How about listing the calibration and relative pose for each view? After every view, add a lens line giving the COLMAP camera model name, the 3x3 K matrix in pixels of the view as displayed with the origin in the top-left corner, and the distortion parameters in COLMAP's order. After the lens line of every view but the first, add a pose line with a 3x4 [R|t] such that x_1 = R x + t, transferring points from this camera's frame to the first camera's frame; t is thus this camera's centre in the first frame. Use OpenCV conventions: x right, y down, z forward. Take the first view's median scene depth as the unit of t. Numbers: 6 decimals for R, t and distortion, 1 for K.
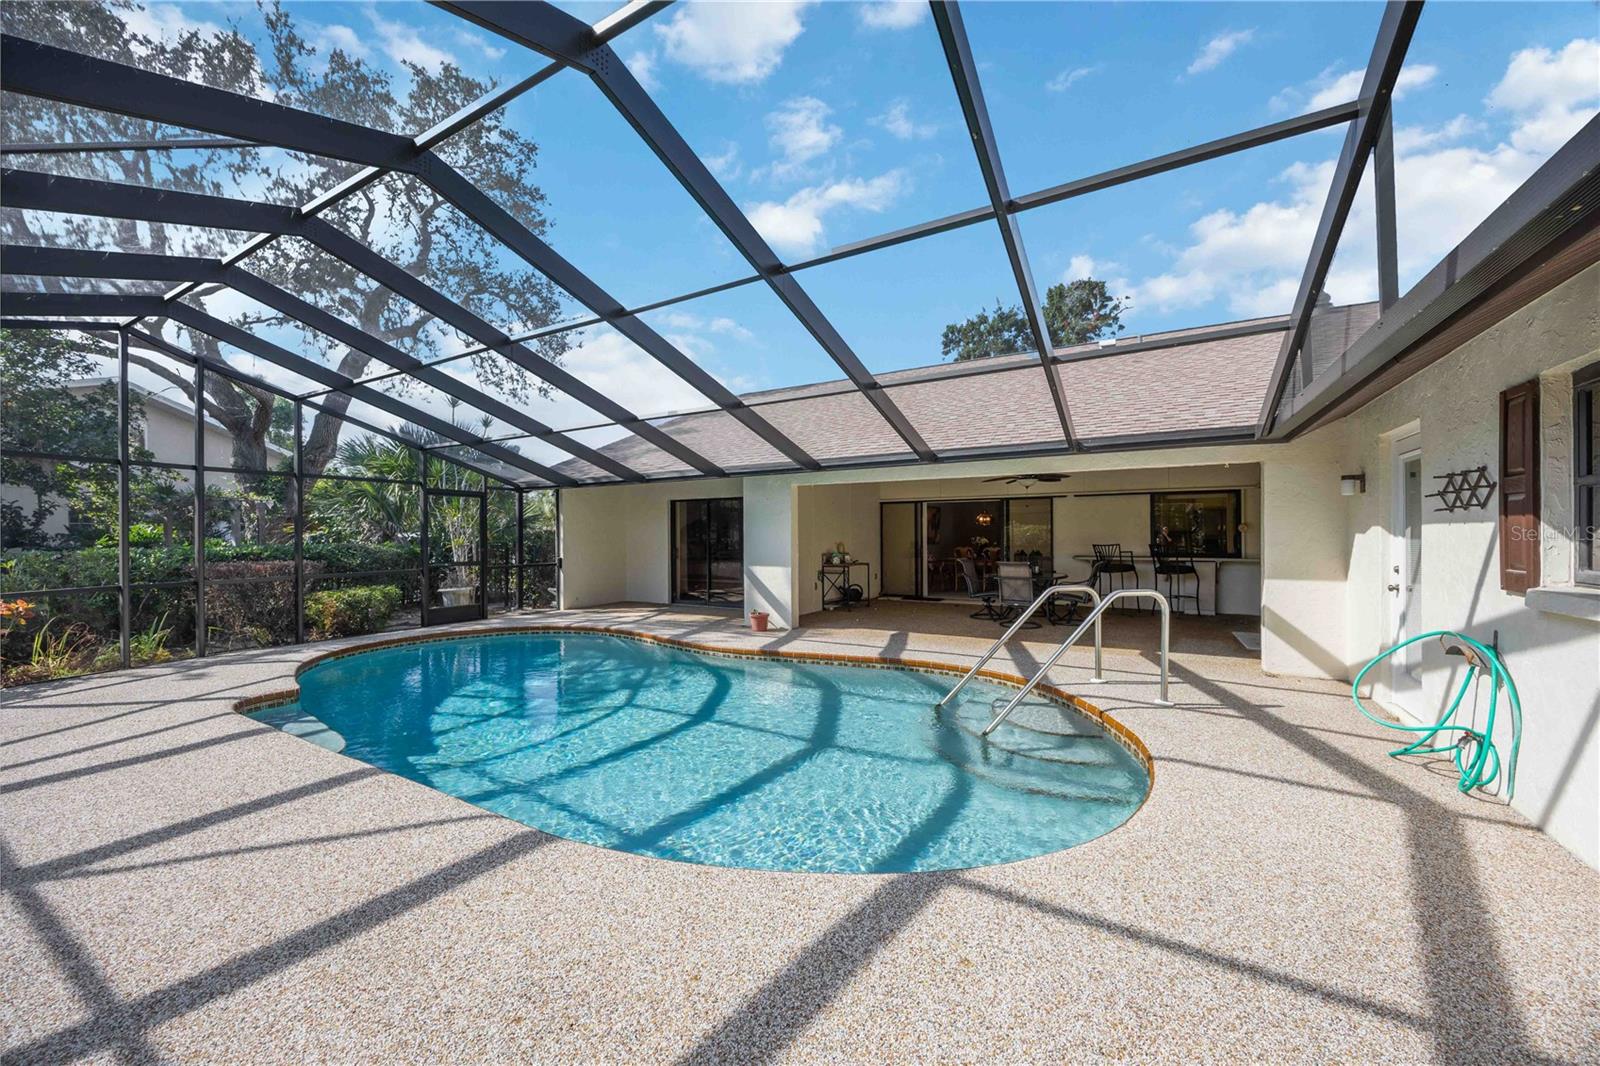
lens RADIAL K [[615.6, 0, 800.3], [0, 615.6, 528.2], [0, 0, 1]] dist [-0.002759, 0.000316]
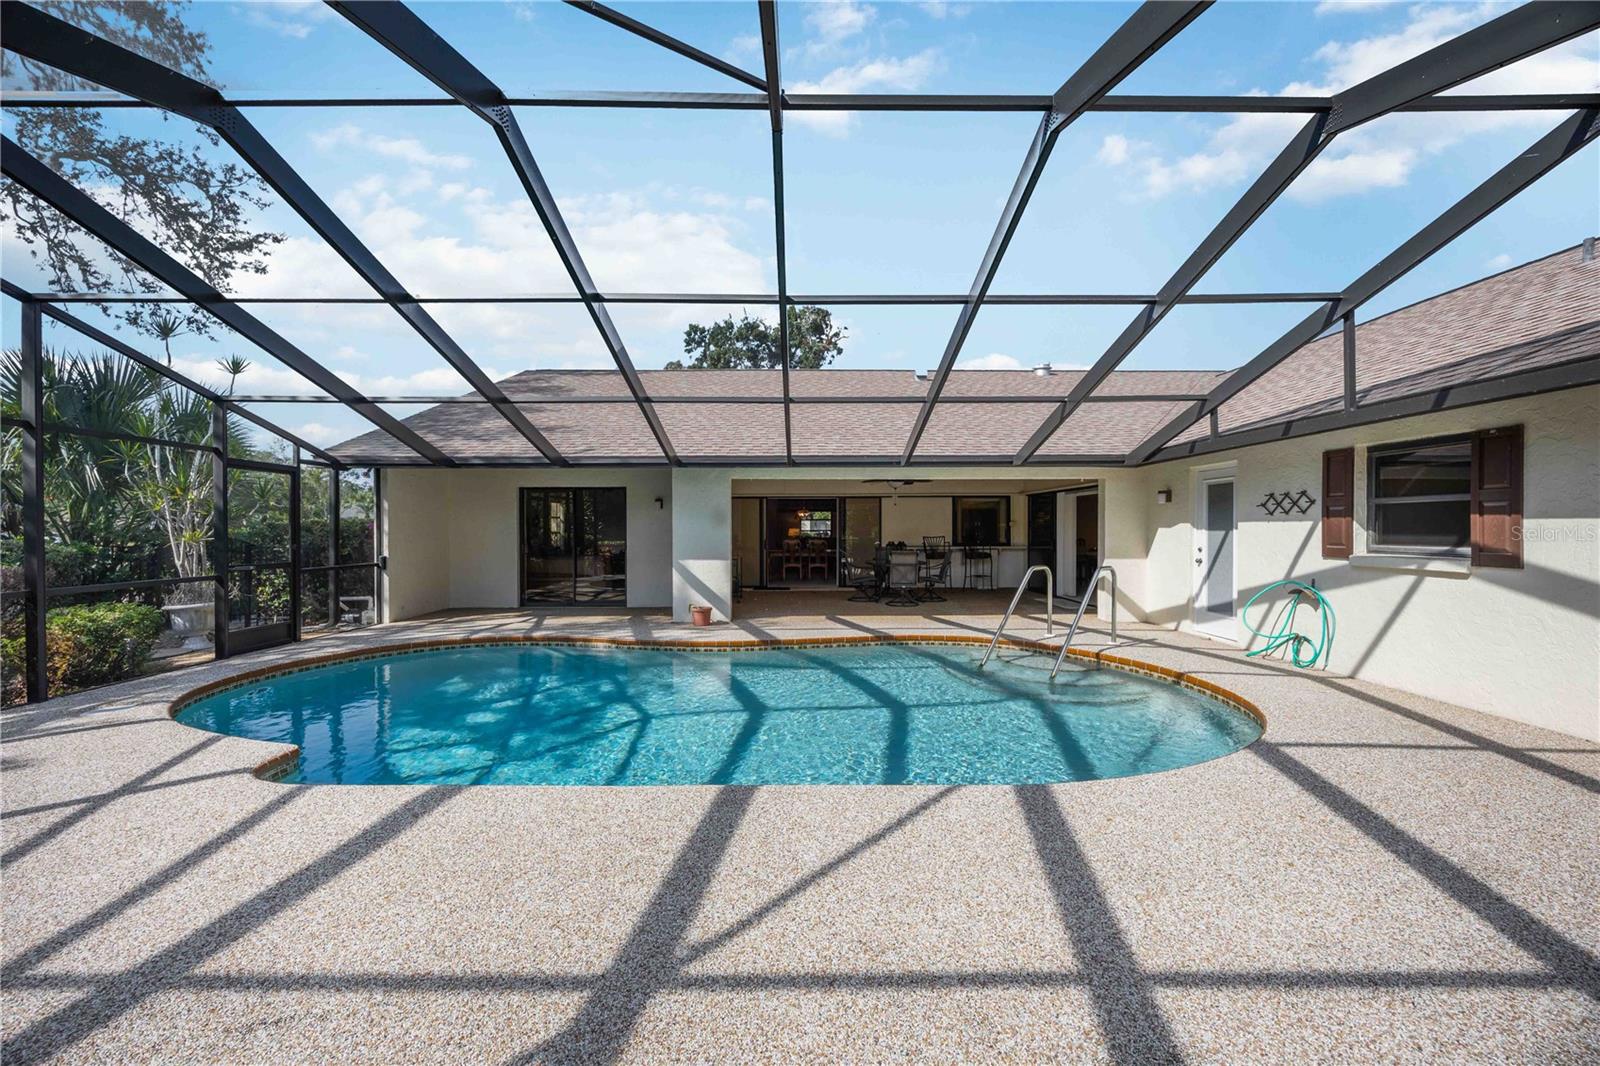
lens RADIAL K [[615.6, 0, 807.8], [0, 615.6, 531.3], [0, 0, 1]] dist [-0.002759, 0.000316]
pose [[0.854789, 0.001412, 0.518974, -0.427649], [-0.008049, 0.999912, 0.010538, 0.005100], [-0.518913, -0.013185, 0.854725, 0.075330]]
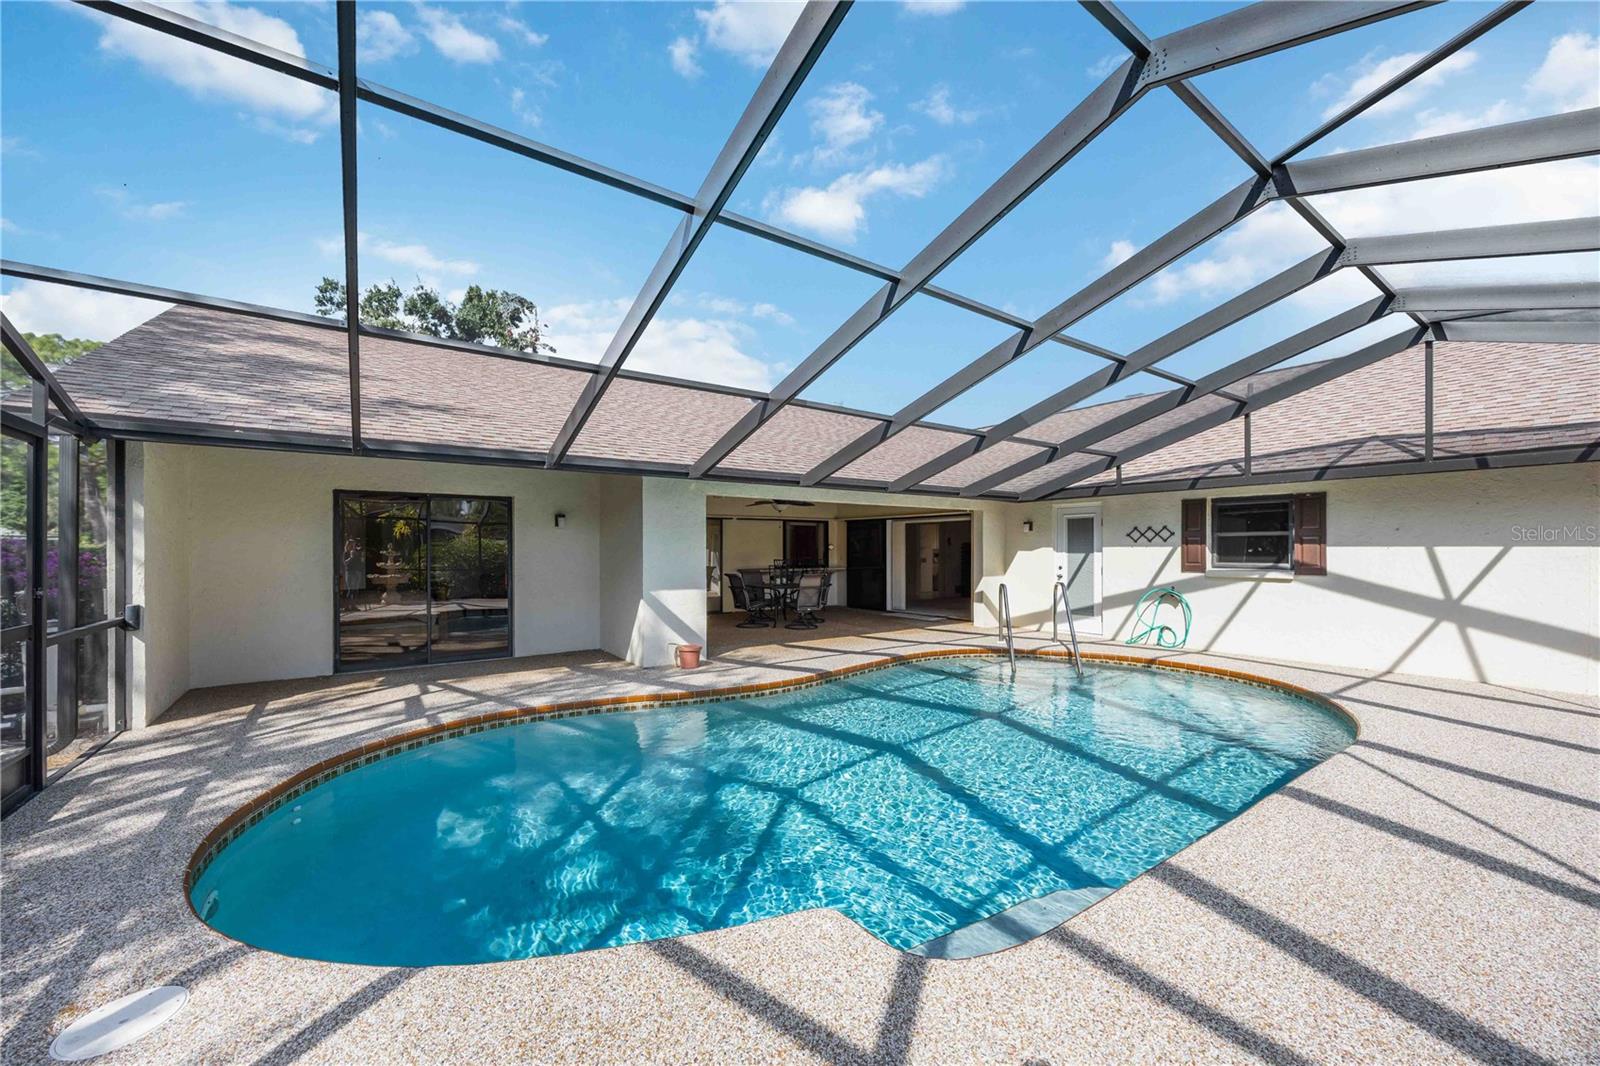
lens RADIAL K [[615.6, 0, 804.5], [0, 615.6, 549.4], [0, 0, 1]] dist [-0.002759, 0.000316]
pose [[0.400824, 0.004357, 0.916145, -0.754669], [-0.009706, 0.999953, -0.000509, 0.007207], [-0.916104, -0.008688, 0.400847, 0.523533]]
